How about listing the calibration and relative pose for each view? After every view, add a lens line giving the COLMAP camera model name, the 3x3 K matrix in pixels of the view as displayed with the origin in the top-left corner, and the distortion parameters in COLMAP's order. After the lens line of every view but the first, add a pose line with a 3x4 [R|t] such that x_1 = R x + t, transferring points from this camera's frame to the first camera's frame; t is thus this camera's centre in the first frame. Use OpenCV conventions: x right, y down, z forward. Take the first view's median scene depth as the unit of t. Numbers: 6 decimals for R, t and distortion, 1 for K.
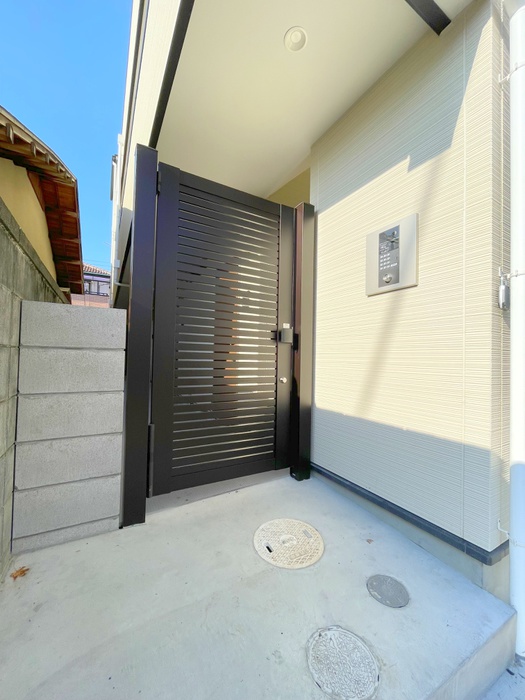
lens RADIAL K [[284.0, 0, 263.9], [0, 284.0, 348.8], [0, 0, 1]] dist [-0.002857, 0.000368]
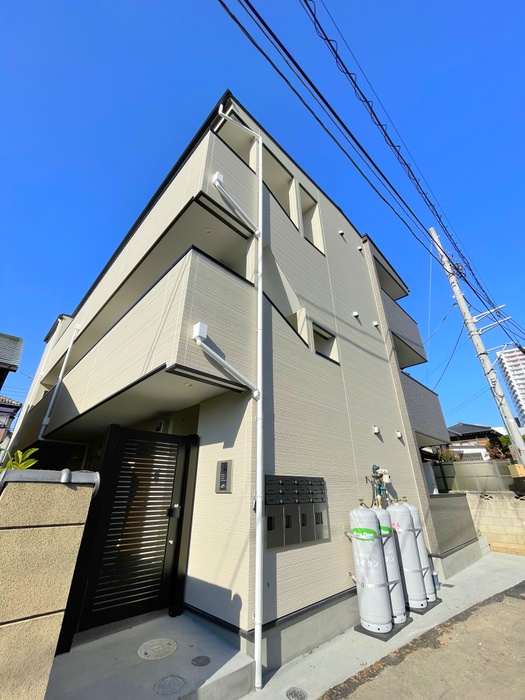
lens RADIAL K [[284.0, 0, 259.1], [0, 284.0, 350.2], [0, 0, 1]] dist [-0.002857, 0.000368]
pose [[0.969591, 0.090629, 0.227330, 0.111304], [0.015802, 0.903780, -0.427707, -0.243949], [-0.244219, 0.418293, 0.874865, -1.361136]]
